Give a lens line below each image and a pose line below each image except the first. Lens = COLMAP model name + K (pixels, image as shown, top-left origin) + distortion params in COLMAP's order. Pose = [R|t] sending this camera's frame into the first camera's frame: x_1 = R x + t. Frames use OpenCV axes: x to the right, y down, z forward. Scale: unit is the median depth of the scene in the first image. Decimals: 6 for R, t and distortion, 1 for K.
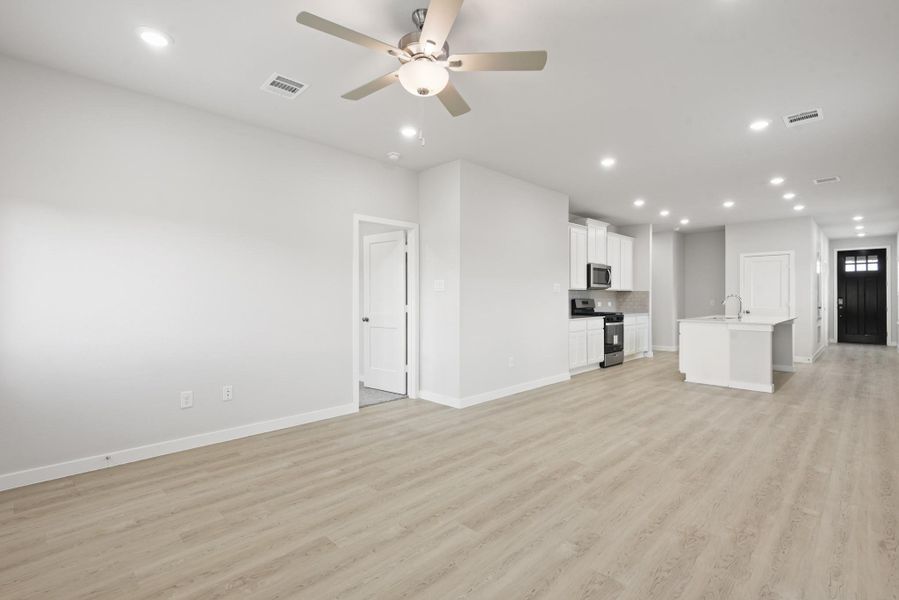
lens RADIAL K [[433.0, 0, 449.5], [0, 433.0, 300.0], [0, 0, 1]] dist [0.003064, 0.000070]
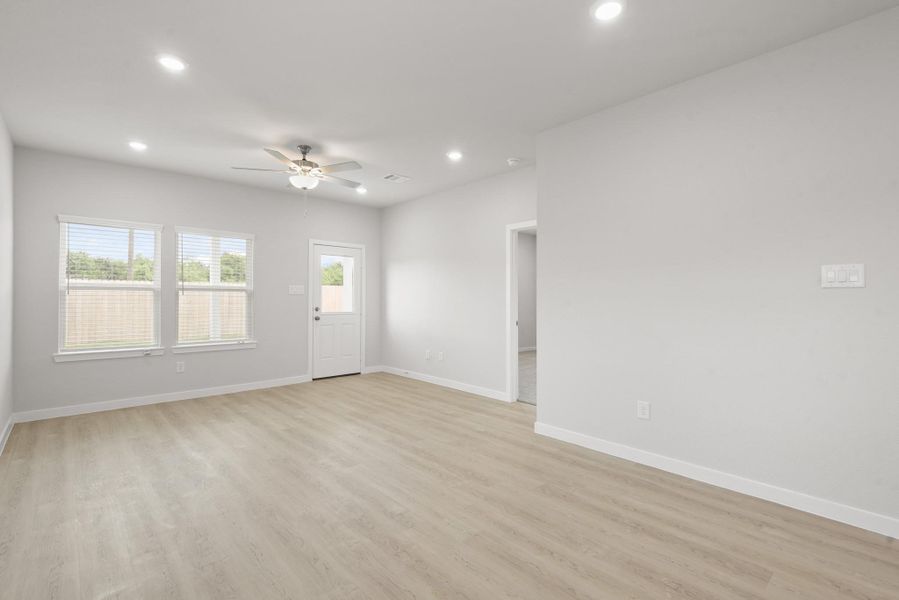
lens RADIAL K [[433.0, 0, 449.5], [0, 433.0, 300.0], [0, 0, 1]] dist [0.003064, 0.000070]
pose [[-0.068826, 0.008996, -0.997588, 1.215950], [-0.013870, 0.999854, 0.009974, -0.019211], [0.997532, 0.014523, -0.068691, 1.227847]]
